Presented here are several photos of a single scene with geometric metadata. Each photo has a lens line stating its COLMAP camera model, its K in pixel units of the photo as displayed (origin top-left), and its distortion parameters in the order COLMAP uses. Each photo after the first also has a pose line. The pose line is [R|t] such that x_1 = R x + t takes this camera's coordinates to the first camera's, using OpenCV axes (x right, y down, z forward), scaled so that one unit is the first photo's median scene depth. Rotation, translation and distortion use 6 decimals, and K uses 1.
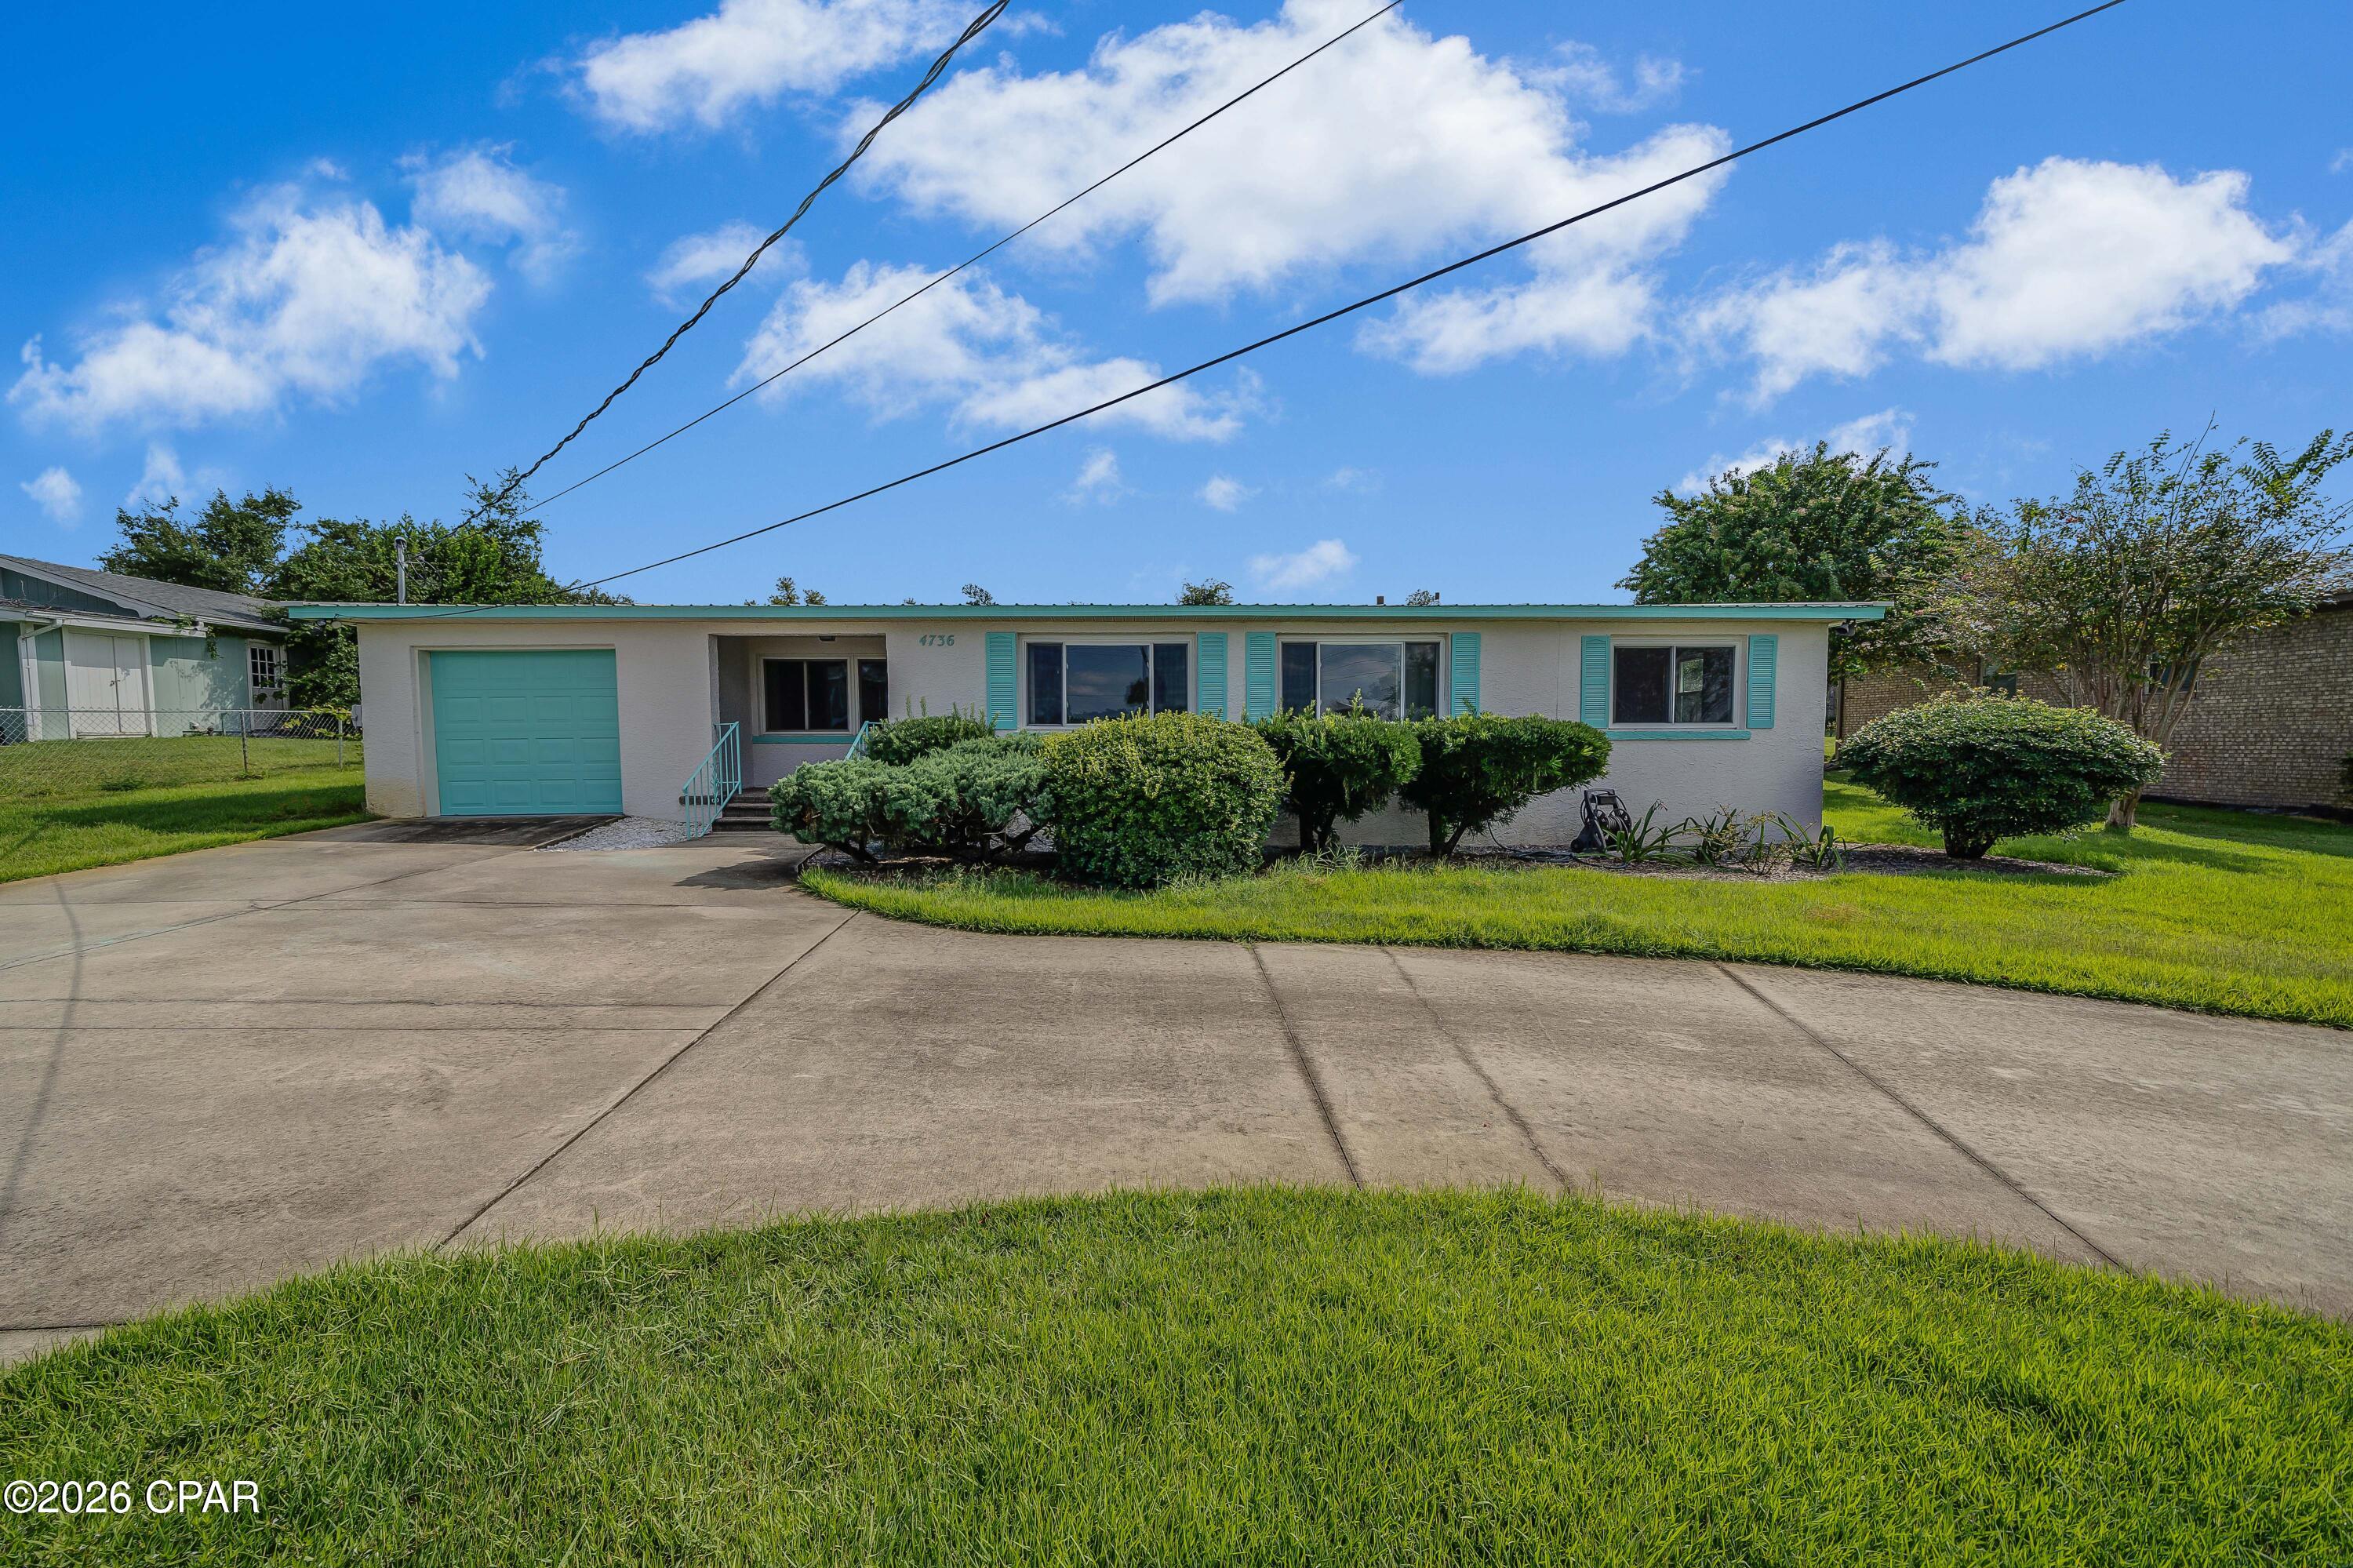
lens RADIAL K [[830.9, 0, 1176.5], [0, 830.9, 784.0], [0, 0, 1]] dist [-0.002104, -0.000276]
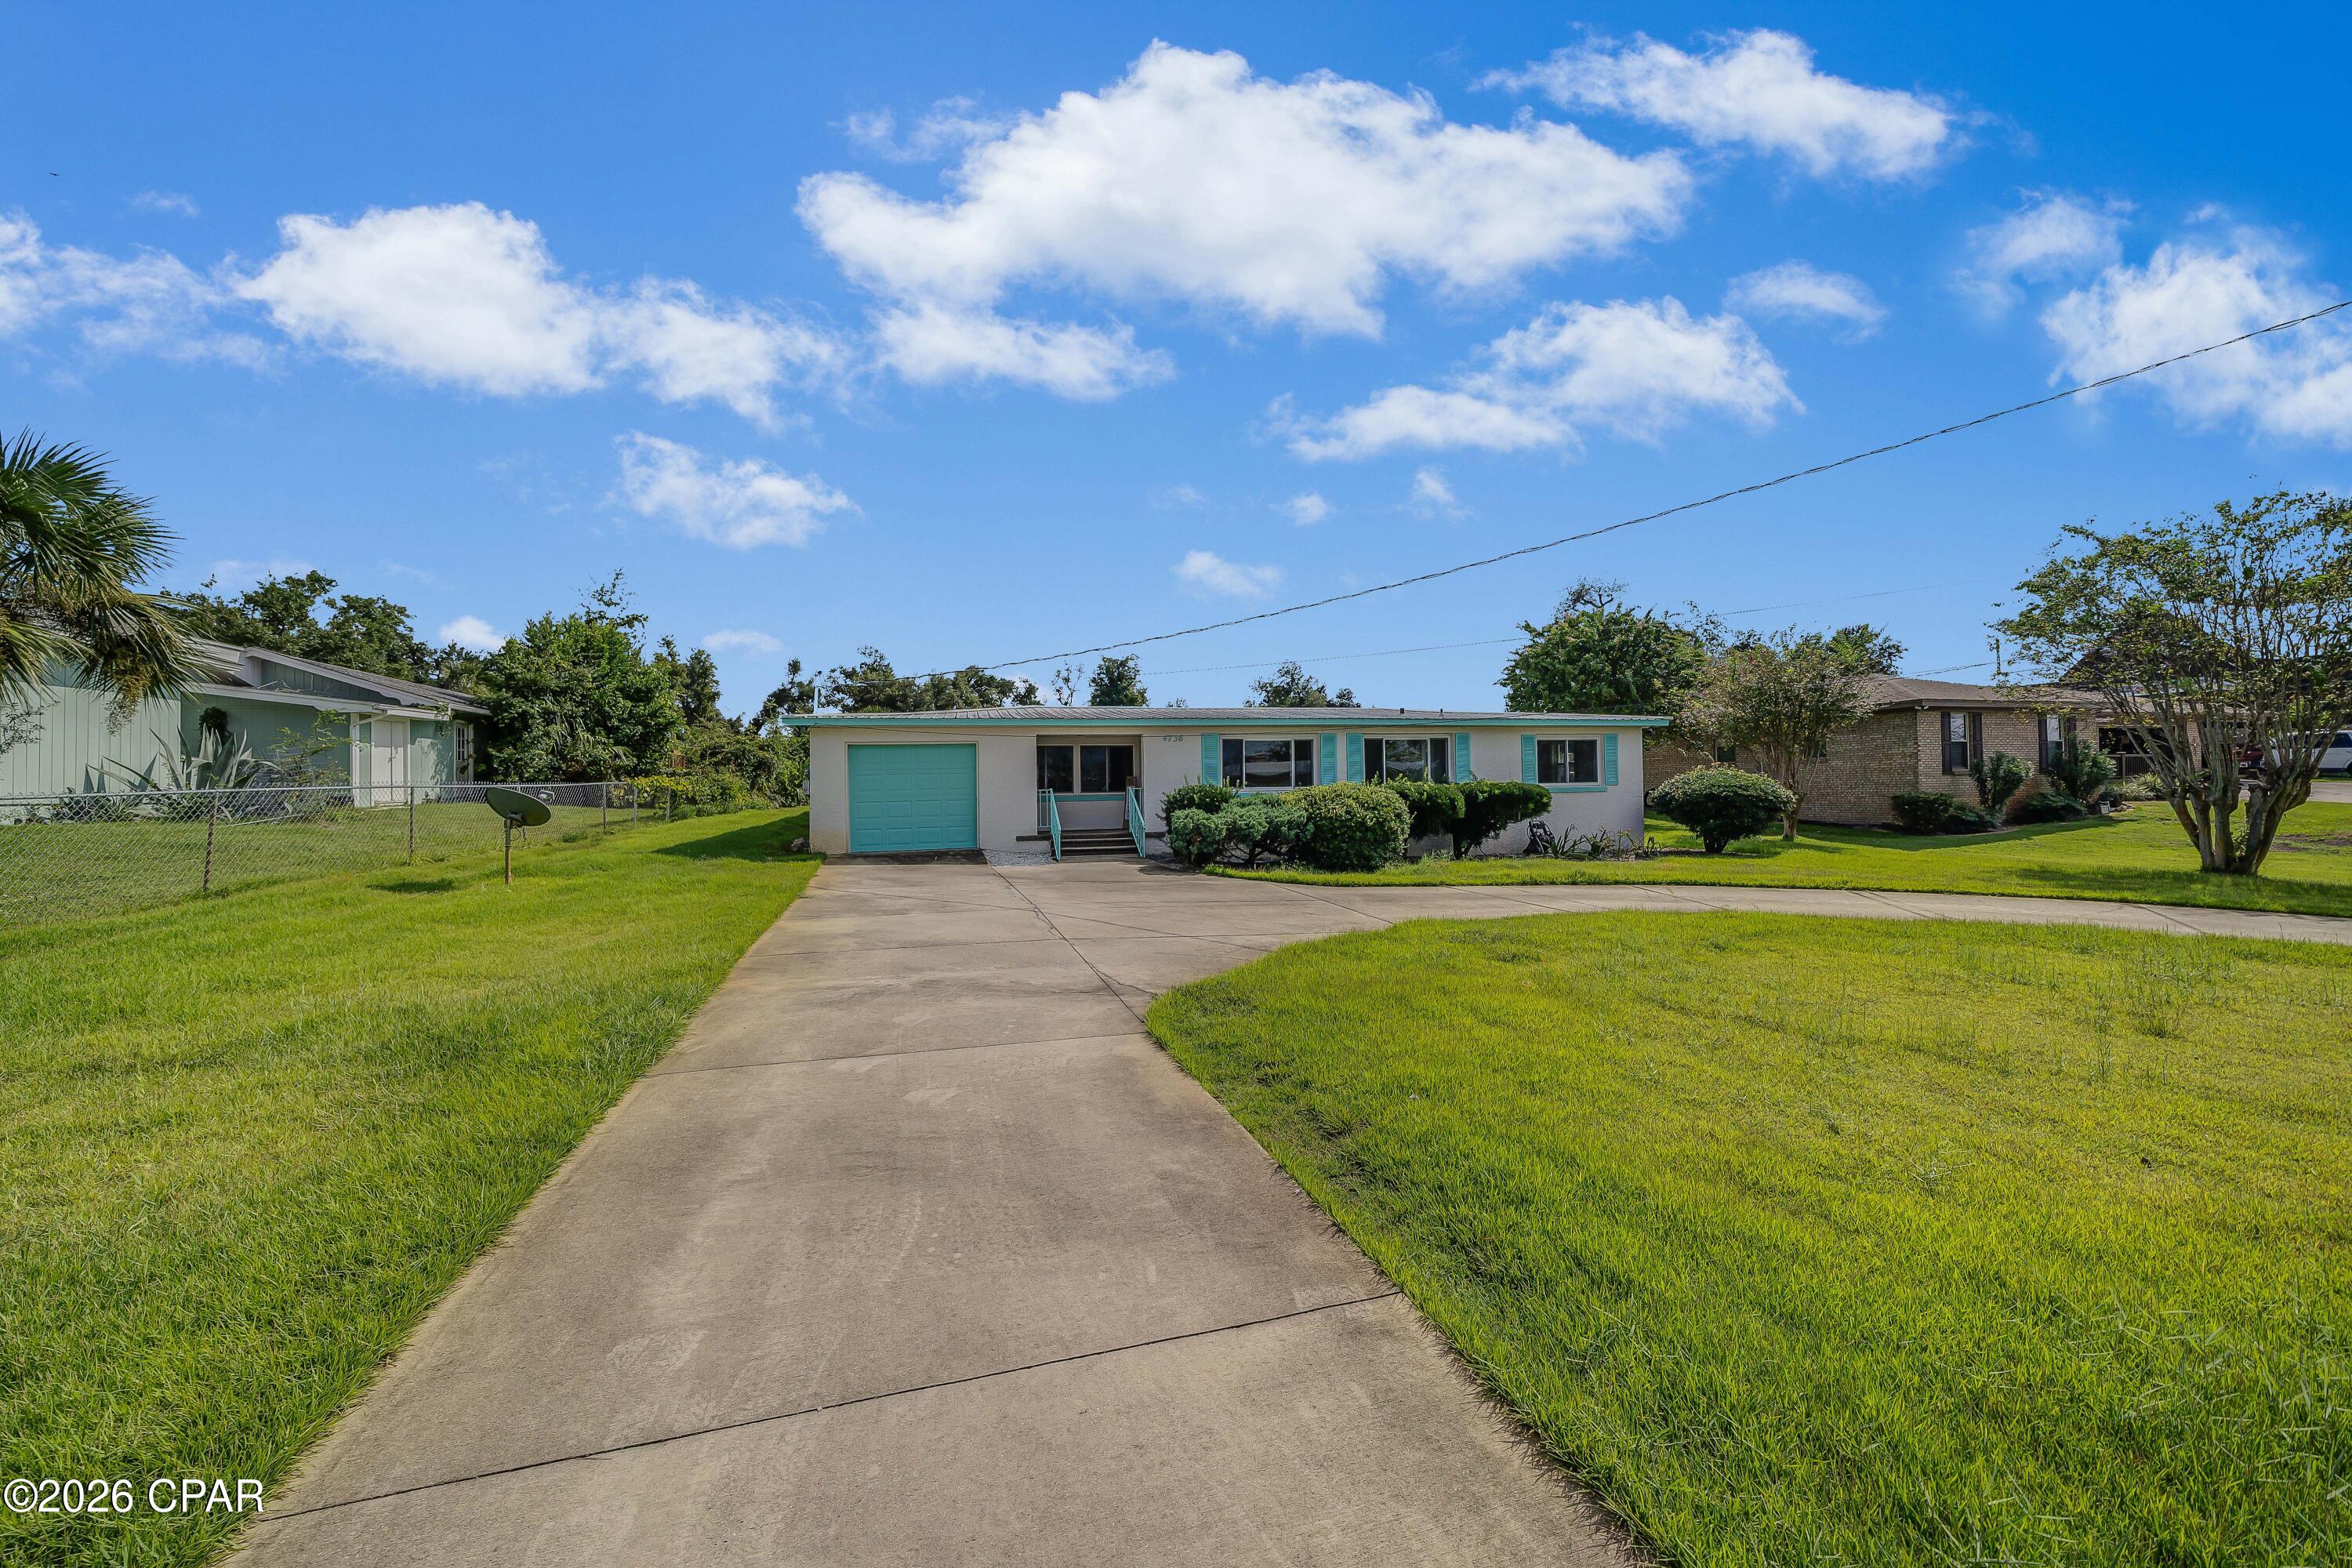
lens RADIAL K [[830.6, 0, 1176.0], [0, 830.6, 784.0], [0, 0, 1]] dist [-0.002104, -0.000276]
pose [[0.982402, -0.011488, 0.186423, -0.589951], [0.022689, 0.998055, -0.058060, 0.014694], [-0.185393, 0.061268, 0.980753, -0.620726]]
